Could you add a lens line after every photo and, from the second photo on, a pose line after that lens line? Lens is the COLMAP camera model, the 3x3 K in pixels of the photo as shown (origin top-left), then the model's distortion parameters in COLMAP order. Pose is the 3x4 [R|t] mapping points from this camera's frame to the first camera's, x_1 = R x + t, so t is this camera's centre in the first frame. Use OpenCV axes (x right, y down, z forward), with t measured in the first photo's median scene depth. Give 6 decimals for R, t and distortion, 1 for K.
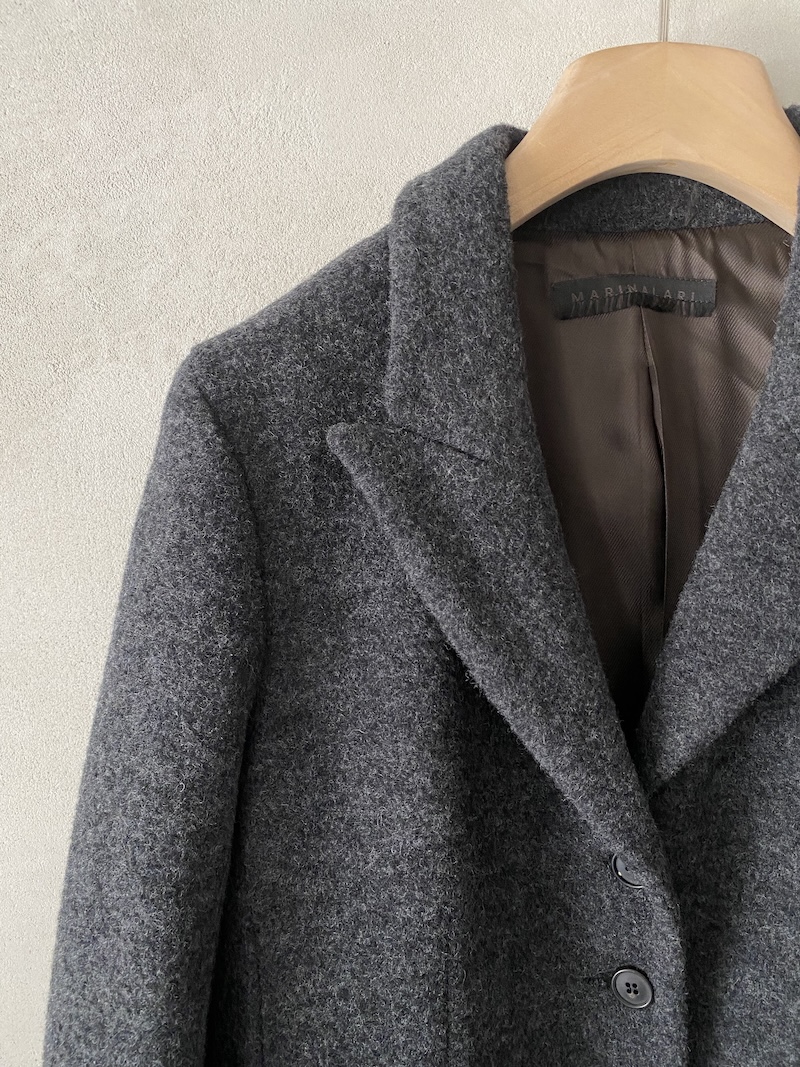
lens RADIAL K [[794.0, 0, 402.8], [0, 794.0, 534.4], [0, 0, 1]] dist [0.028240, -0.047268]
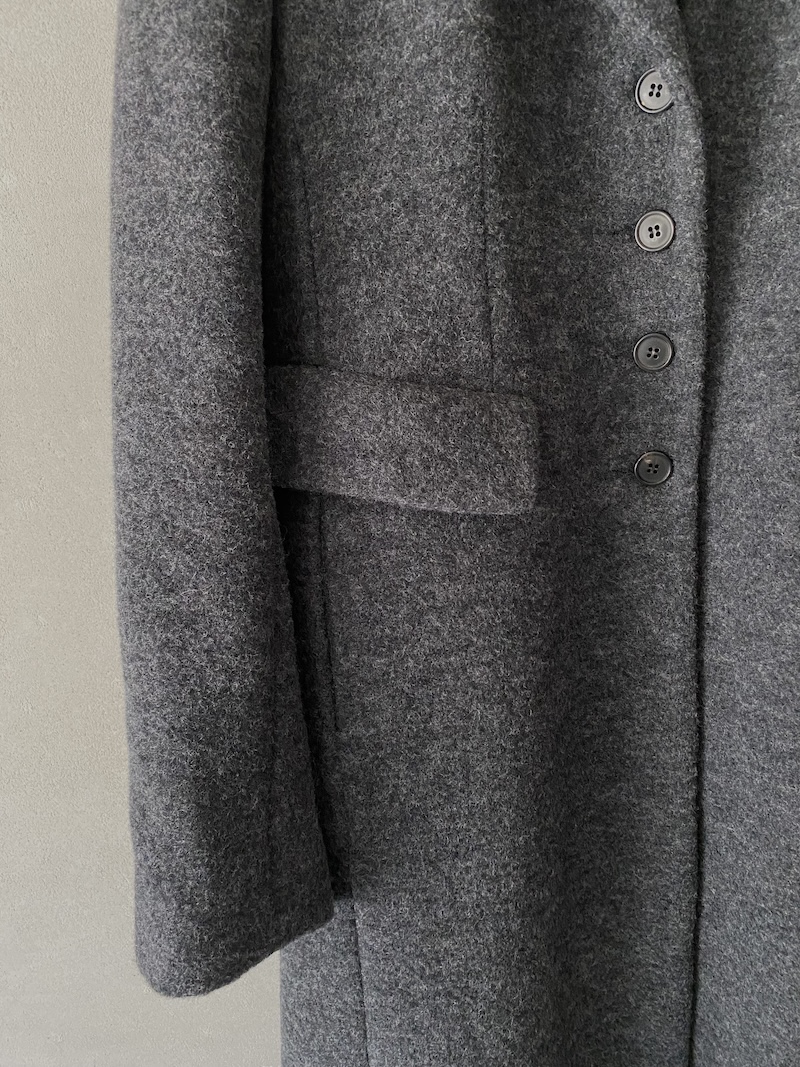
lens RADIAL K [[794.0, 0, 400.3], [0, 794.0, 539.5], [0, 0, 1]] dist [0.028240, -0.047268]
pose [[0.998617, -0.052498, -0.002676, -0.077677], [0.052147, 0.982949, 0.176329, 0.850948], [-0.006627, -0.176225, 0.984328, -0.131994]]
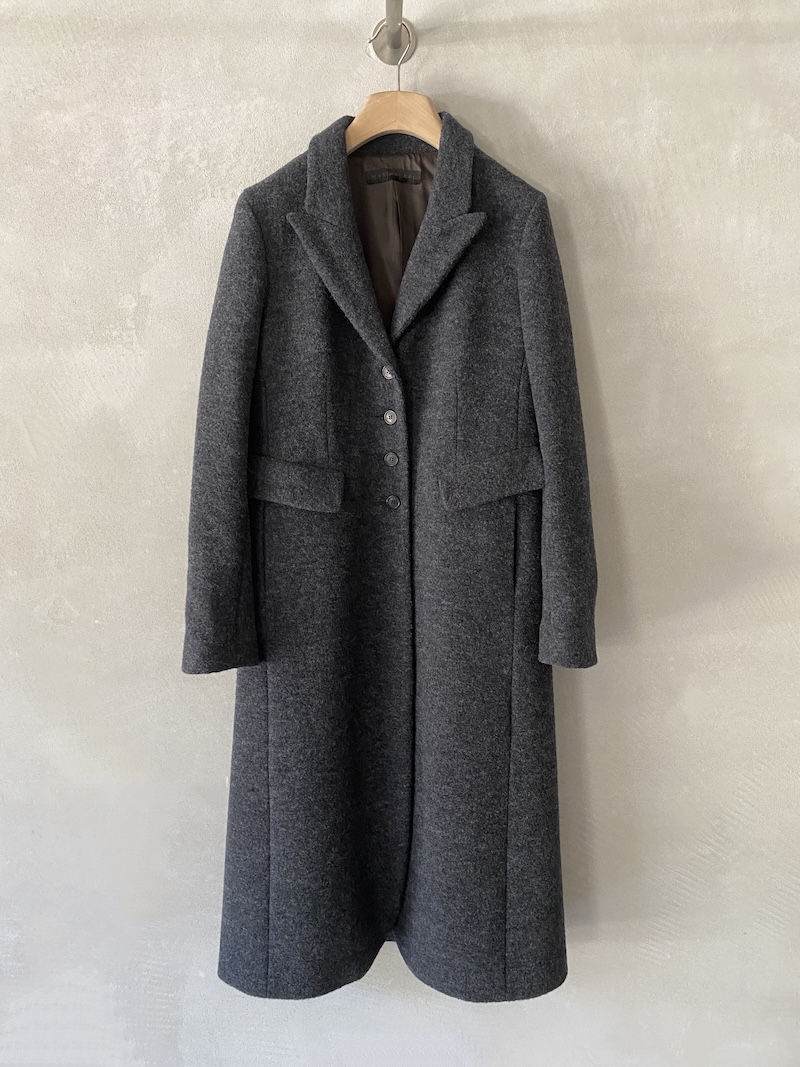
lens RADIAL K [[794.0, 0, 410.1], [0, 794.0, 540.6], [0, 0, 1]] dist [0.028240, -0.047268]
pose [[0.999647, 0.011614, 0.023885, 0.325823], [-0.013681, 0.996000, 0.088296, 0.849774], [-0.022764, -0.088592, 0.995808, -2.239449]]
